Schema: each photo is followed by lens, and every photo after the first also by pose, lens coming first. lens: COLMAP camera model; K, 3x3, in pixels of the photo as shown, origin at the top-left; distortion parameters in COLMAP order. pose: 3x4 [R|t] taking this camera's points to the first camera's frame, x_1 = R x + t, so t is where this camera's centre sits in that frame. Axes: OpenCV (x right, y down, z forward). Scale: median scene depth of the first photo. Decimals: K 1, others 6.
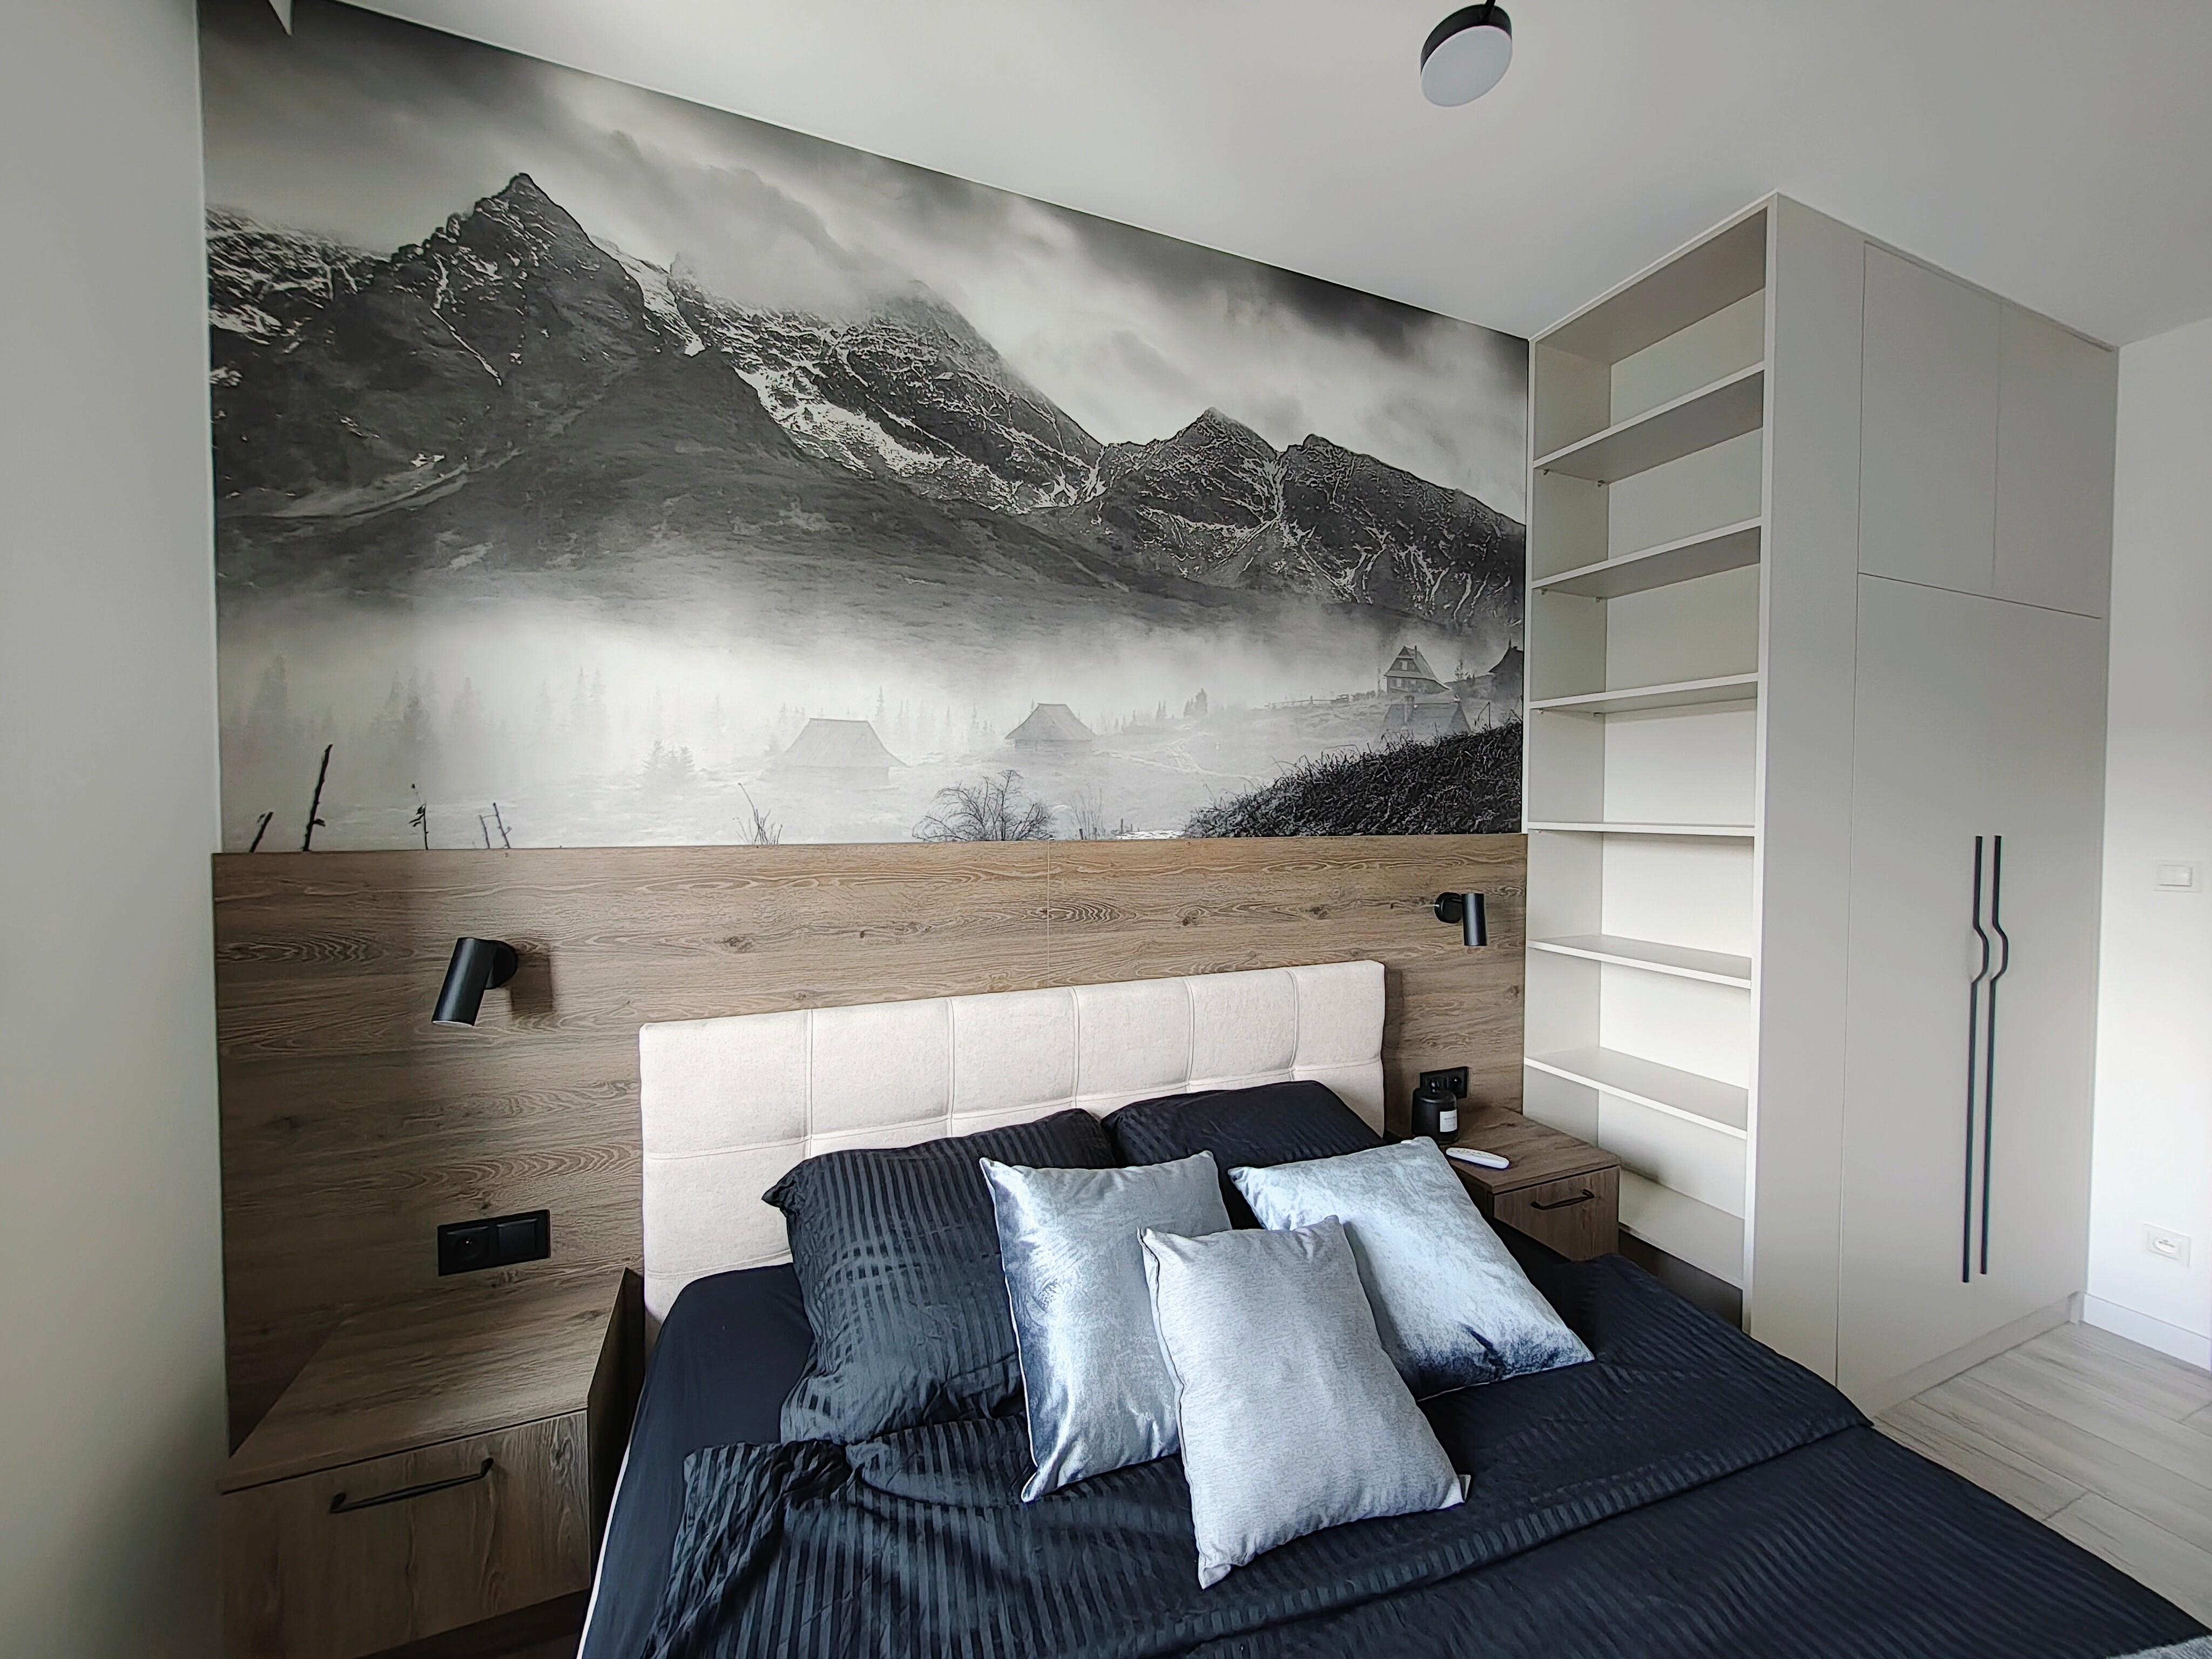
lens RADIAL K [[825.5, 0, 1090.5], [0, 825.5, 831.4], [0, 0, 1]] dist [-0.003154, -0.000163]
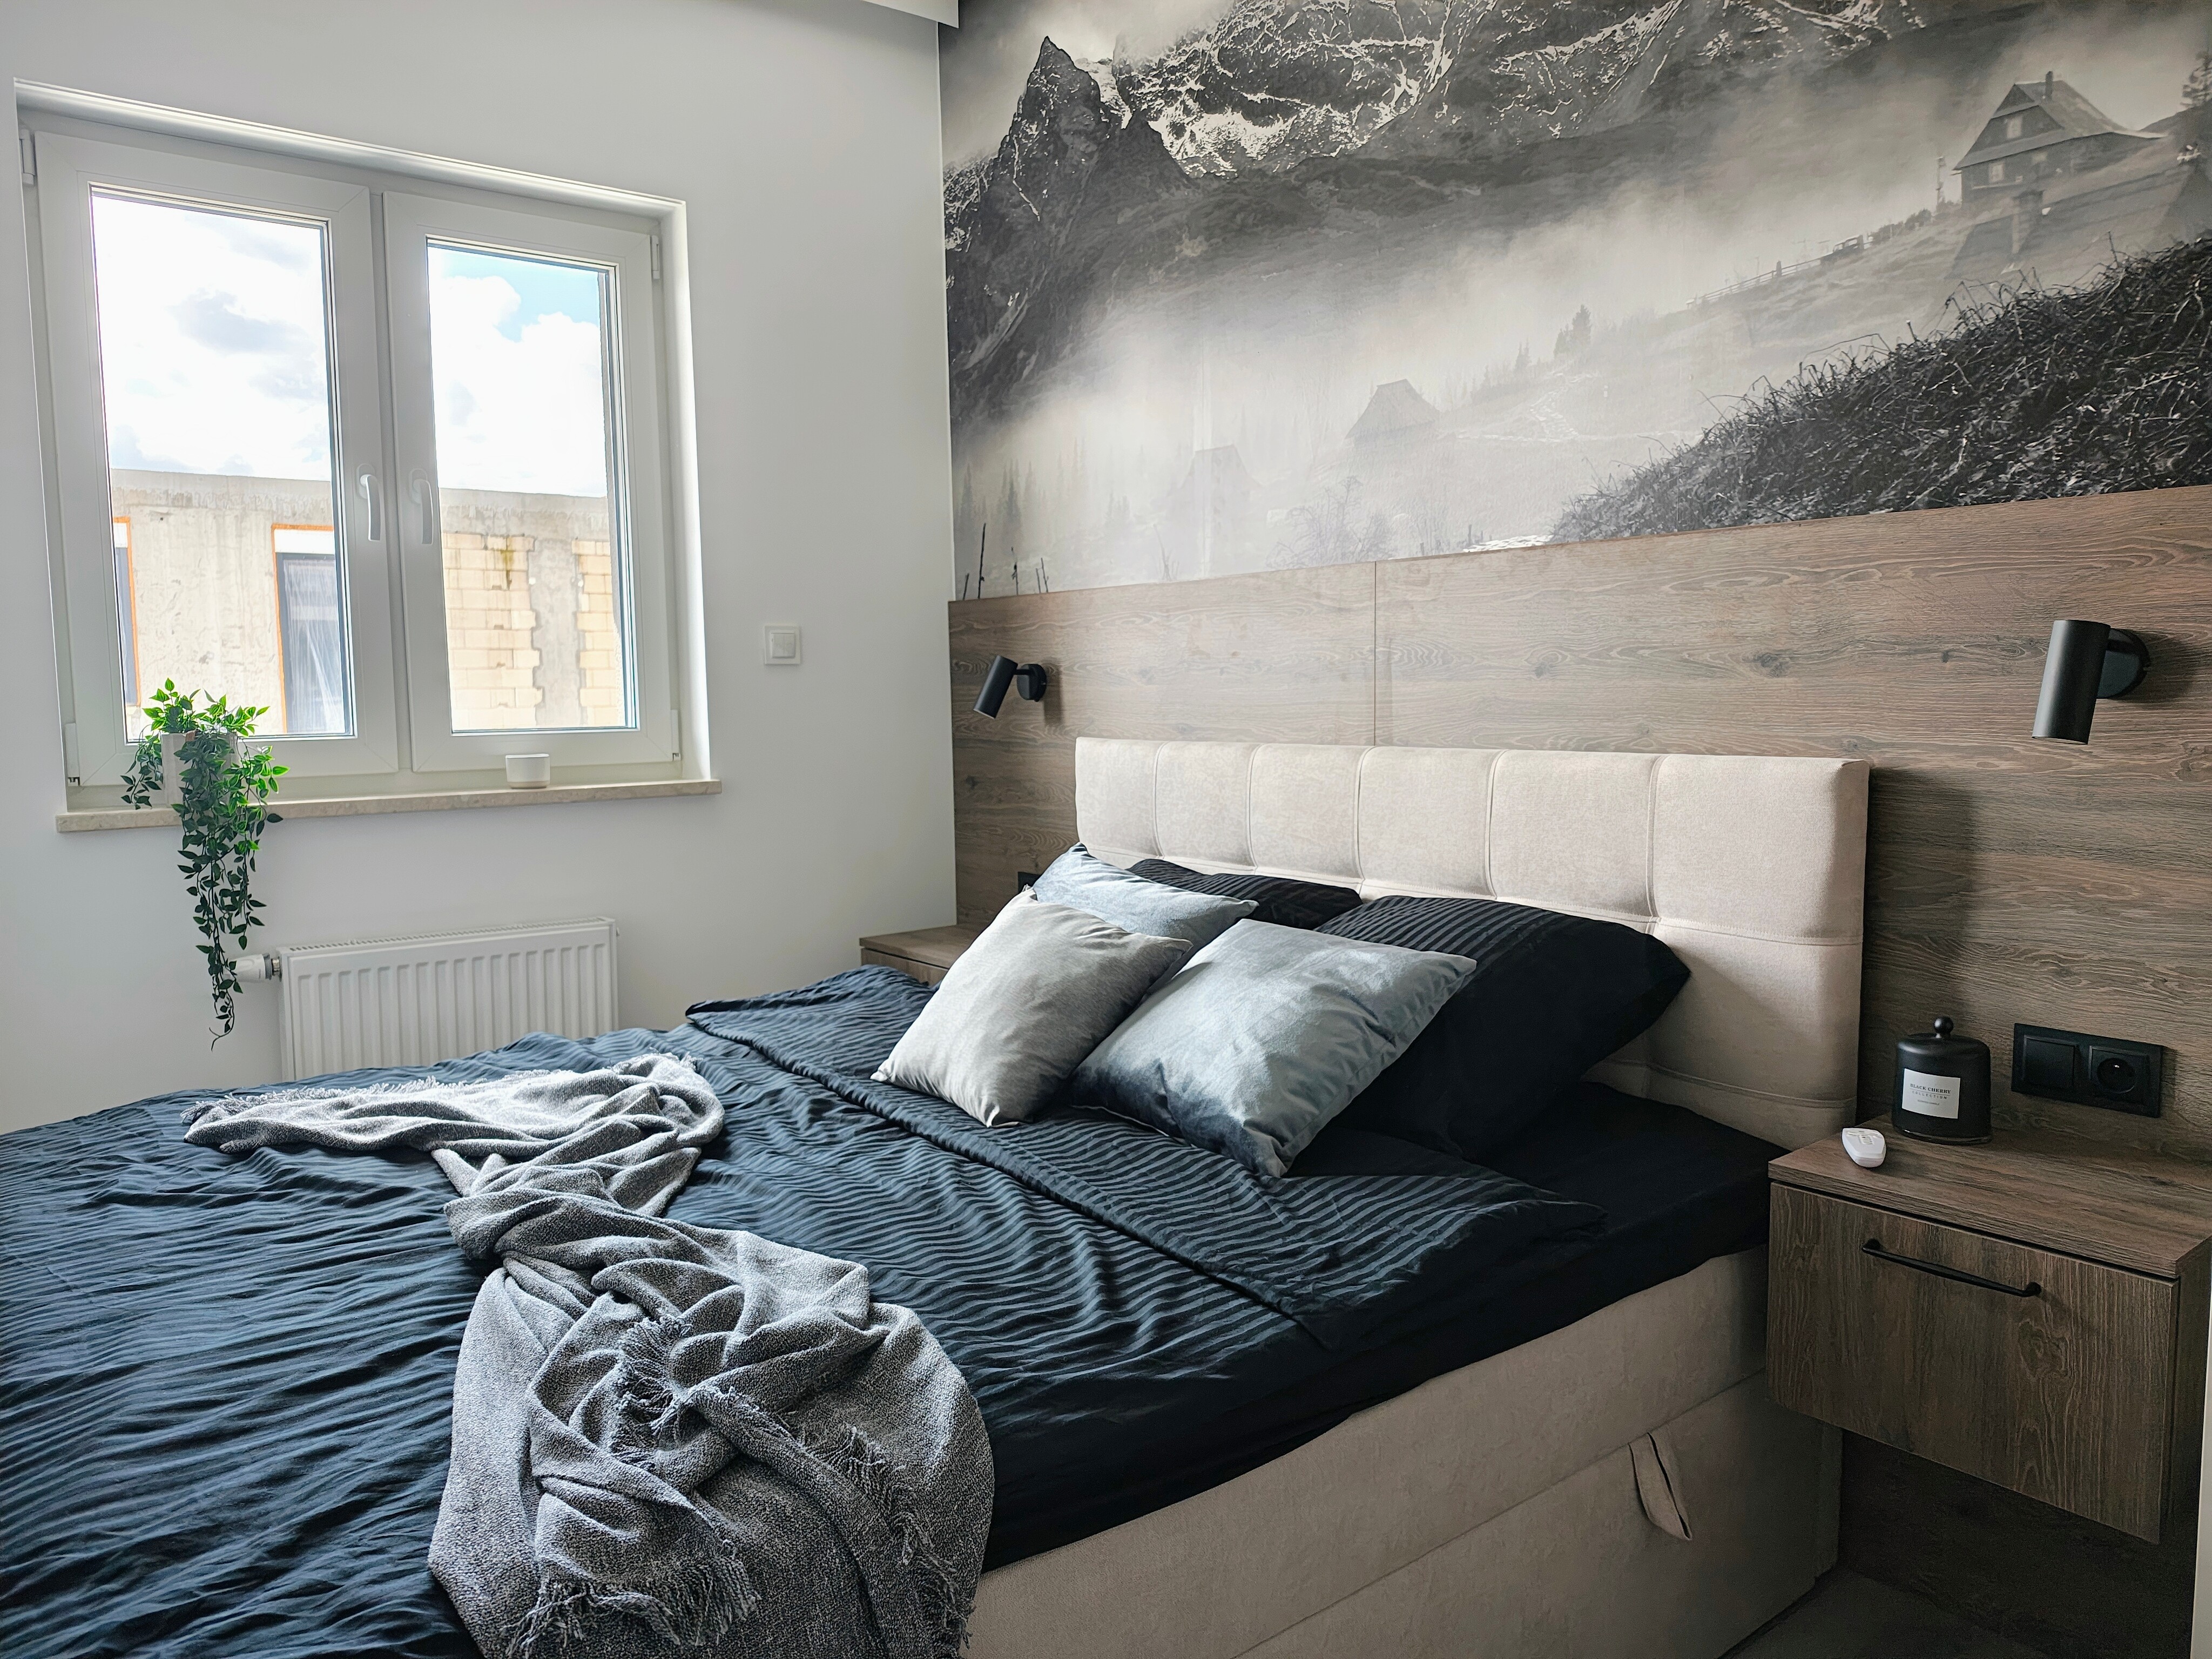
lens RADIAL K [[1501.3, 0, 1090.2], [0, 1501.3, 840.3], [0, 0, 1]] dist [0.000652, -0.028370]
pose [[0.285047, 0.100889, -0.953189, 1.226853], [-0.006401, 0.994623, 0.103361, 0.126706], [0.958492, -0.023361, 0.284160, 0.307615]]
